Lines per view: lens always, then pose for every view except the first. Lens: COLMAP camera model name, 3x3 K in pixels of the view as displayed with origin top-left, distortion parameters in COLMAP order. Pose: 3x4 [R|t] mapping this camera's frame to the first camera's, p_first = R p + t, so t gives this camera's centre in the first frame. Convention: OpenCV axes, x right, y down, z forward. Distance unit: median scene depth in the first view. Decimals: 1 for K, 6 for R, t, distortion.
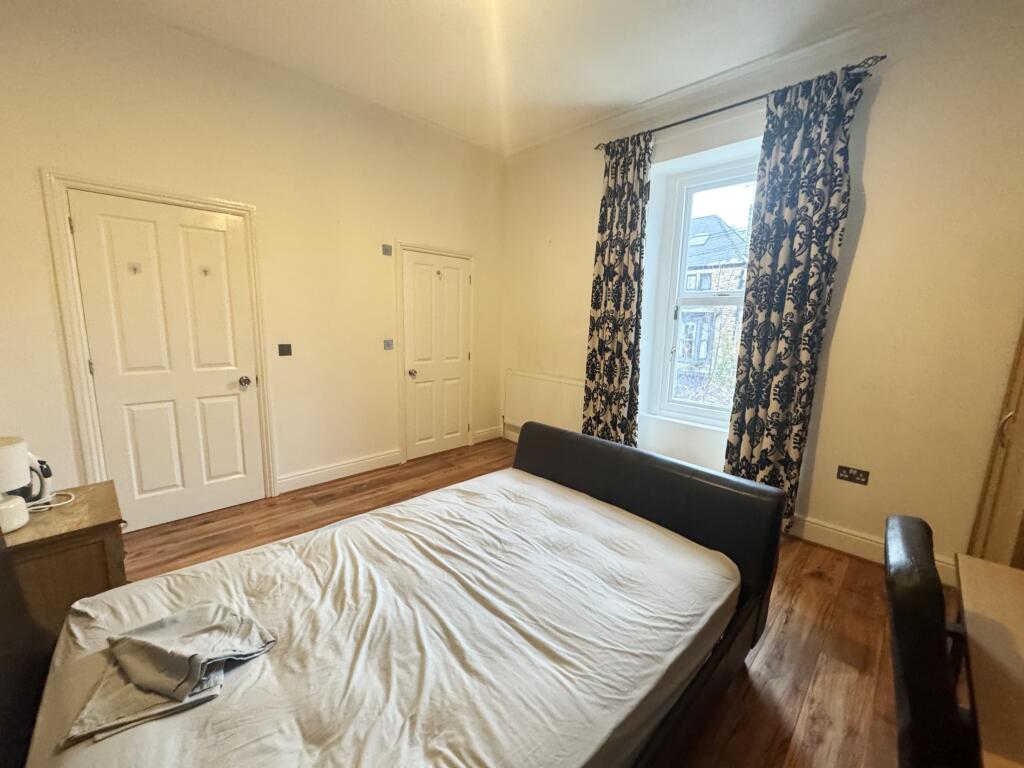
lens RADIAL K [[406.5, 0, 512.0], [0, 406.5, 384.0], [0, 0, 1]] dist [-0.001881, 0.000050]
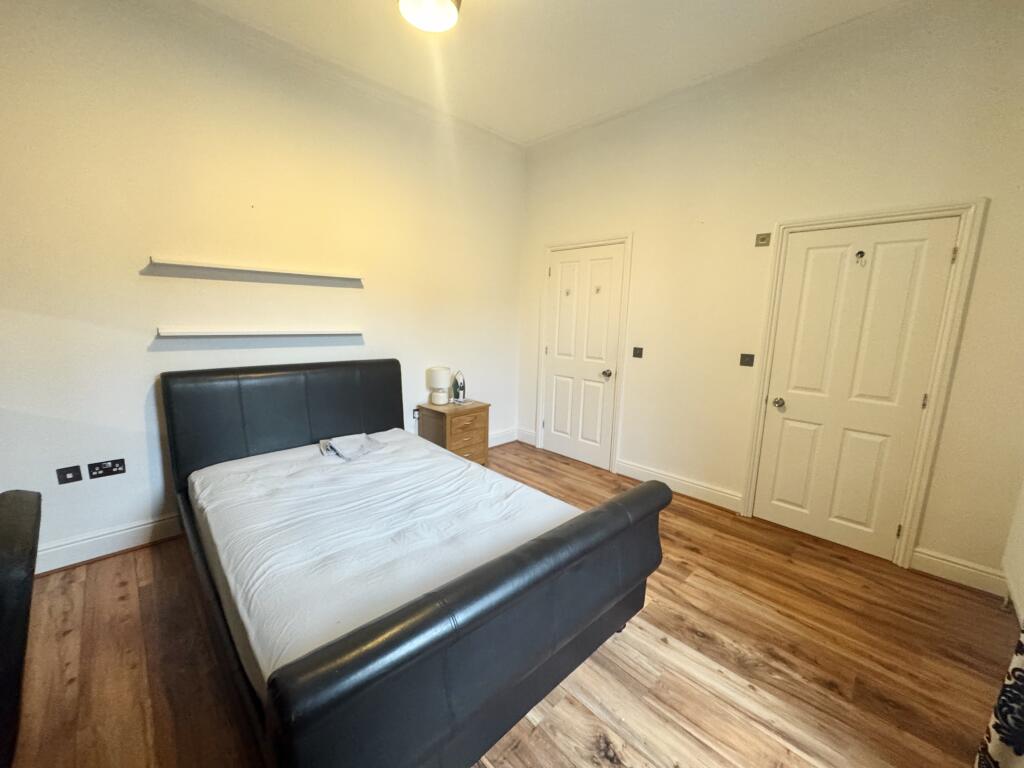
lens RADIAL K [[406.5, 0, 512.0], [0, 406.5, 384.0], [0, 0, 1]] dist [-0.001881, 0.000050]
pose [[0.000288, 0.139349, -0.990243, 0.501000], [-0.186470, 0.972883, 0.136852, -0.076636], [0.982461, 0.184612, 0.026265, 0.554740]]
